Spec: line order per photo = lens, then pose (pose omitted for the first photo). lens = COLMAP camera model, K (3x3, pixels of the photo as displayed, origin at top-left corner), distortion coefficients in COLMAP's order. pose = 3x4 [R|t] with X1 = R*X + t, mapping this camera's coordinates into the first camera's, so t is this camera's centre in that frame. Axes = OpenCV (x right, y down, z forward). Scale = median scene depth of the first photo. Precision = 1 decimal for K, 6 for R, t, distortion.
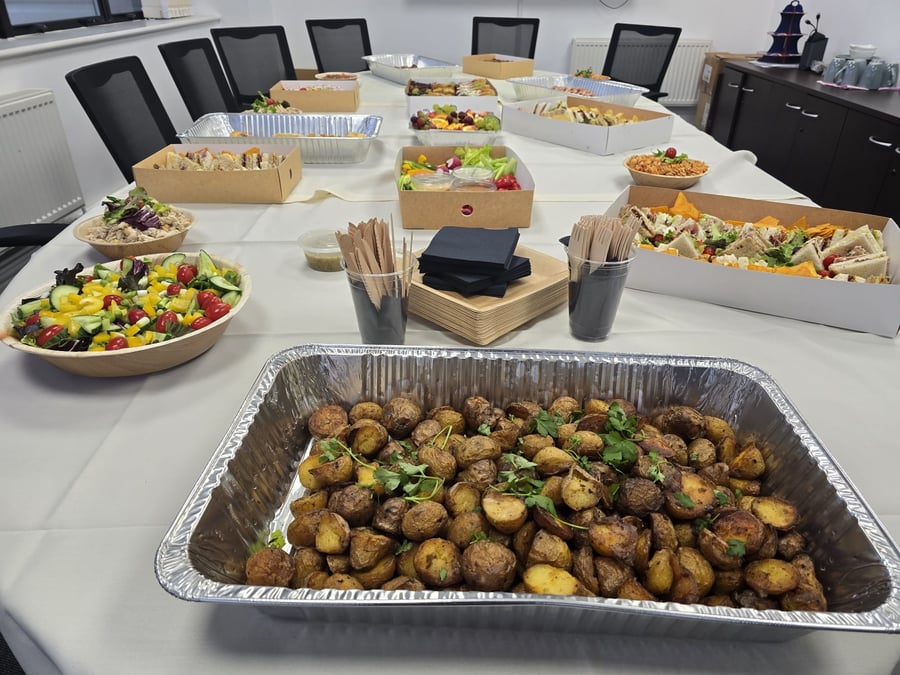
lens RADIAL K [[610.3, 0, 450.0], [0, 610.3, 337.5], [0, 0, 1]] dist [0.065425, -0.080101]
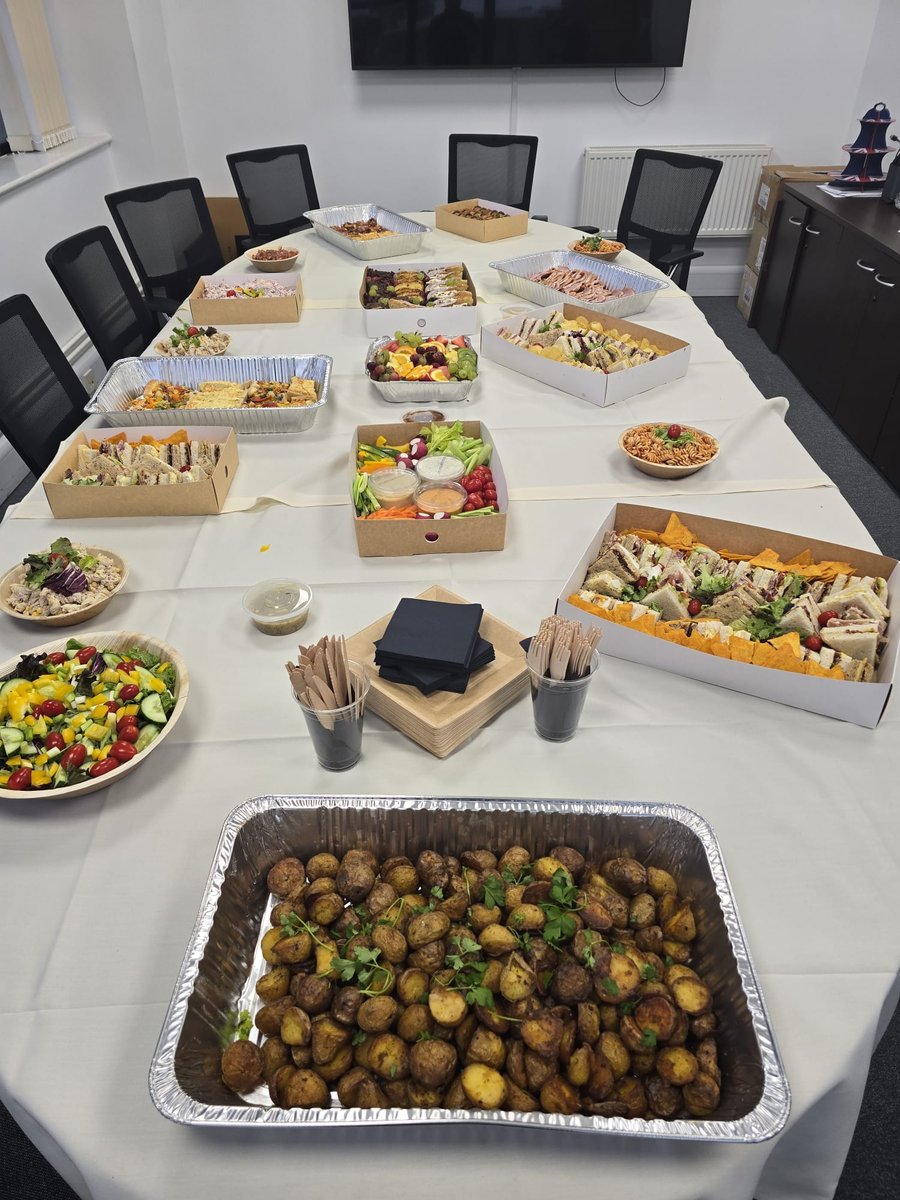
lens RADIAL K [[804.0, 0, 438.5], [0, 804.0, 599.8], [0, 0, 1]] dist [0.068234, -0.072011]
pose [[0.999650, -0.026390, -0.001999, 0.080081], [0.026443, 0.992821, 0.116646, -0.534797], [-0.001094, -0.116658, 0.993172, -0.332406]]
